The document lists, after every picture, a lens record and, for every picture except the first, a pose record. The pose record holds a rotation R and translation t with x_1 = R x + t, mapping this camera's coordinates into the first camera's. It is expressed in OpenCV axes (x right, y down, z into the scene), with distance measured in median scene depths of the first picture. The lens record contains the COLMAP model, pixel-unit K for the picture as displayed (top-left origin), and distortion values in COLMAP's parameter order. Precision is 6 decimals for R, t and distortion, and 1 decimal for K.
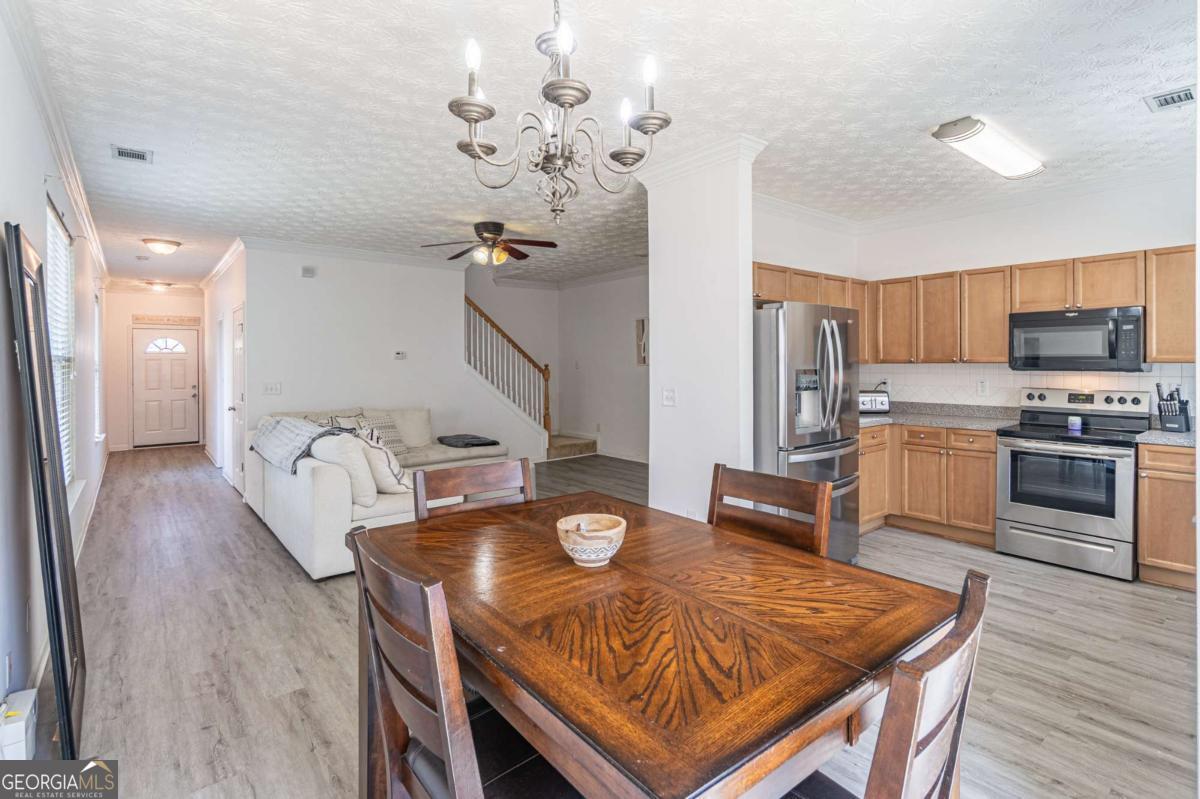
lens RADIAL K [[590.3, 0, 600.4], [0, 590.3, 365.2], [0, 0, 1]] dist [-0.003858, -0.000112]
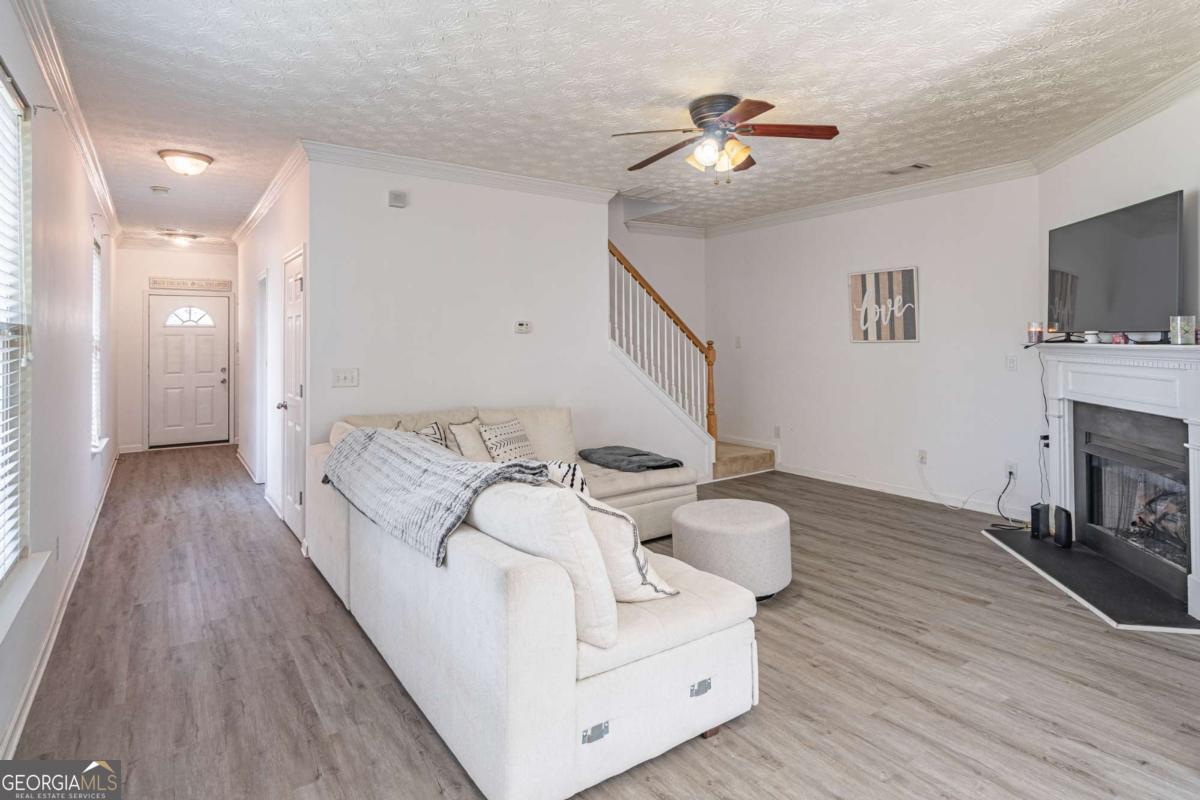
lens RADIAL K [[637.0, 0, 583.2], [0, 637.0, 335.8], [0, 0, 1]] dist [0.002388, -0.000245]
pose [[0.996695, -0.000075, -0.081232, -0.269692], [-0.000860, 0.999934, -0.011481, 0.001491], [0.081227, 0.011513, 0.996629, 0.362382]]
